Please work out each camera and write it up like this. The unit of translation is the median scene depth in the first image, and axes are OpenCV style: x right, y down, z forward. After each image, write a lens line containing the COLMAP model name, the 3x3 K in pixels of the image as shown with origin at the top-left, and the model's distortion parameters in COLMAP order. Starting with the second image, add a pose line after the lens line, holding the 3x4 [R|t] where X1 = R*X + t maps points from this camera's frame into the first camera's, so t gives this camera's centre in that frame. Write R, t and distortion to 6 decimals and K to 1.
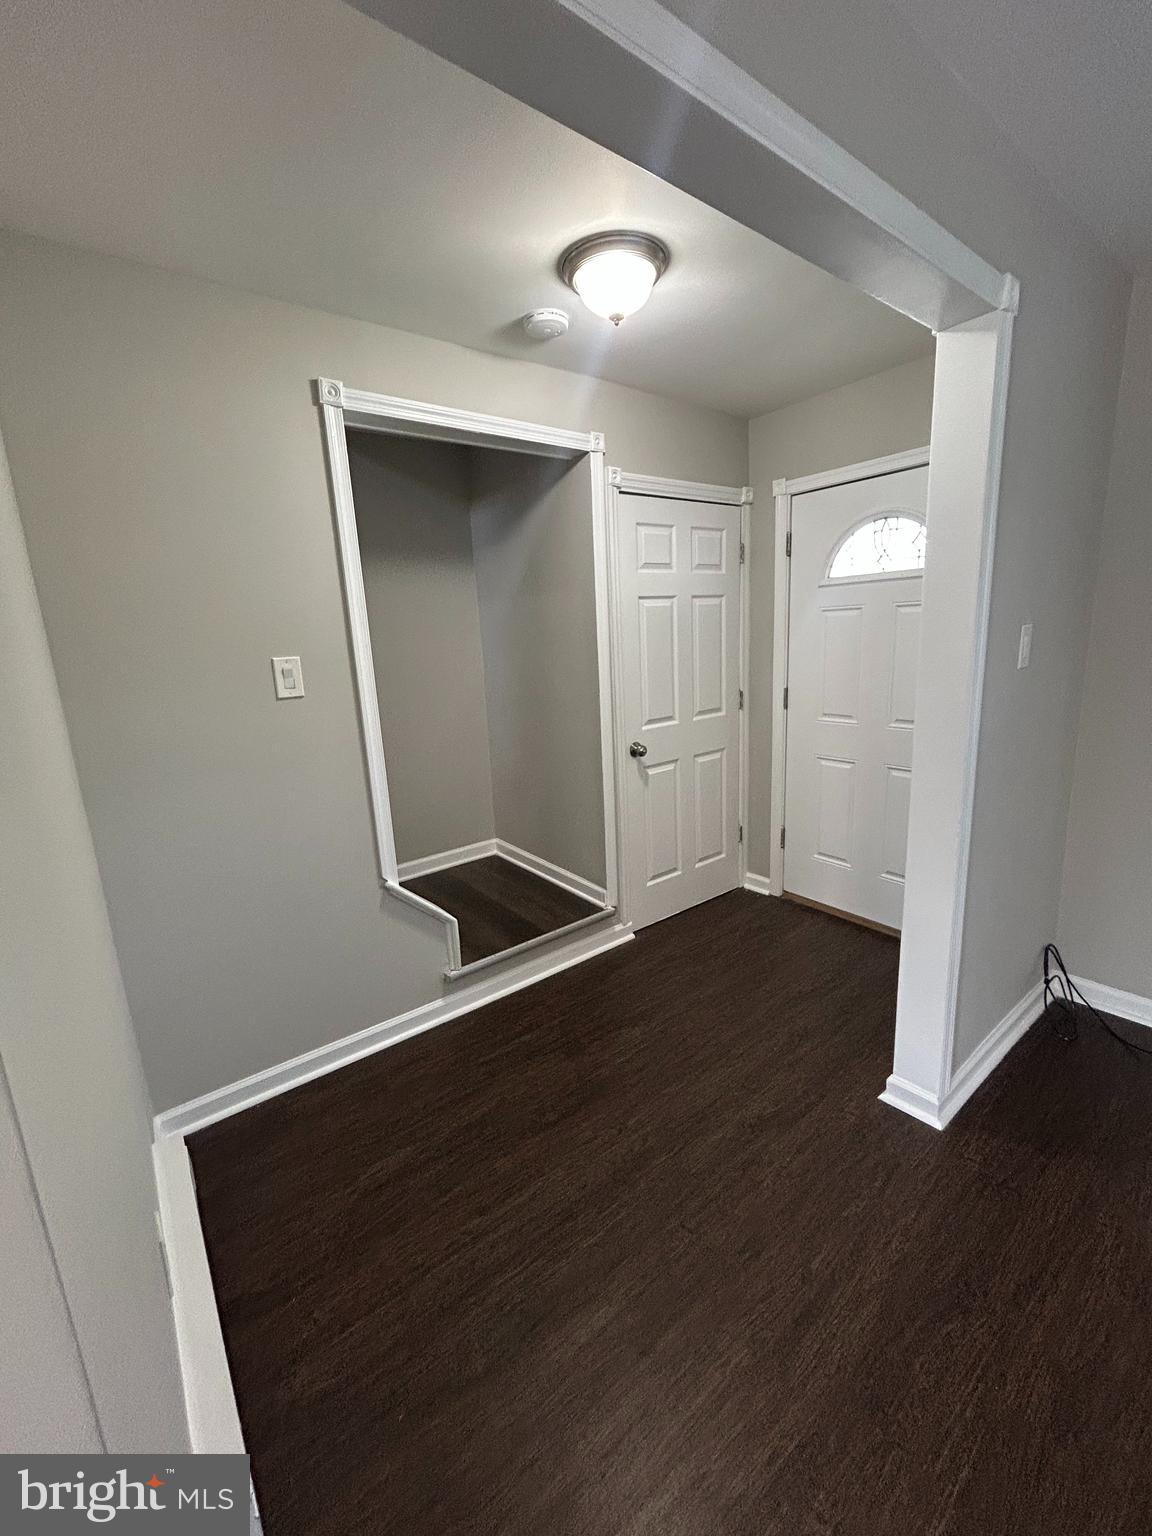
lens RADIAL K [[620.6, 0, 578.9], [0, 620.6, 761.7], [0, 0, 1]] dist [0.000989, 0.000151]
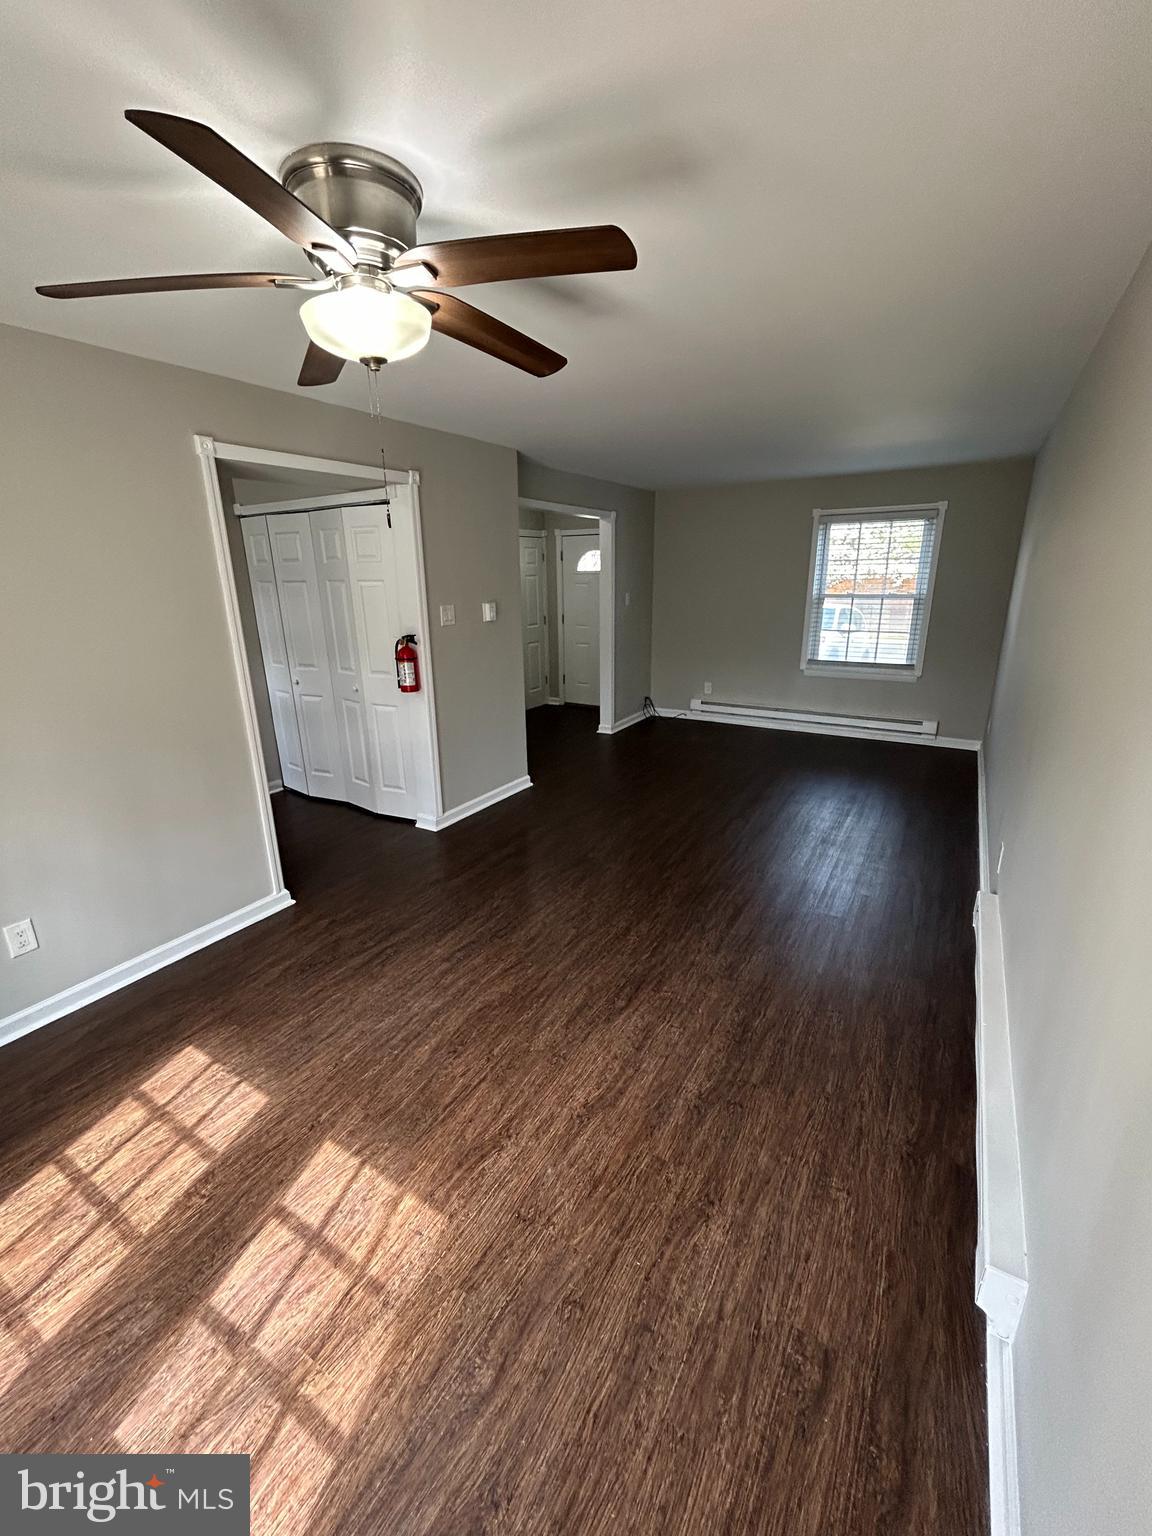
lens RADIAL K [[620.6, 0, 578.9], [0, 620.6, 761.7], [0, 0, 1]] dist [0.000989, 0.000151]
pose [[0.945454, -0.046818, 0.322374, -0.421621], [0.033506, 0.998346, 0.046723, 0.348878], [-0.324028, -0.033373, 0.945459, -1.353245]]
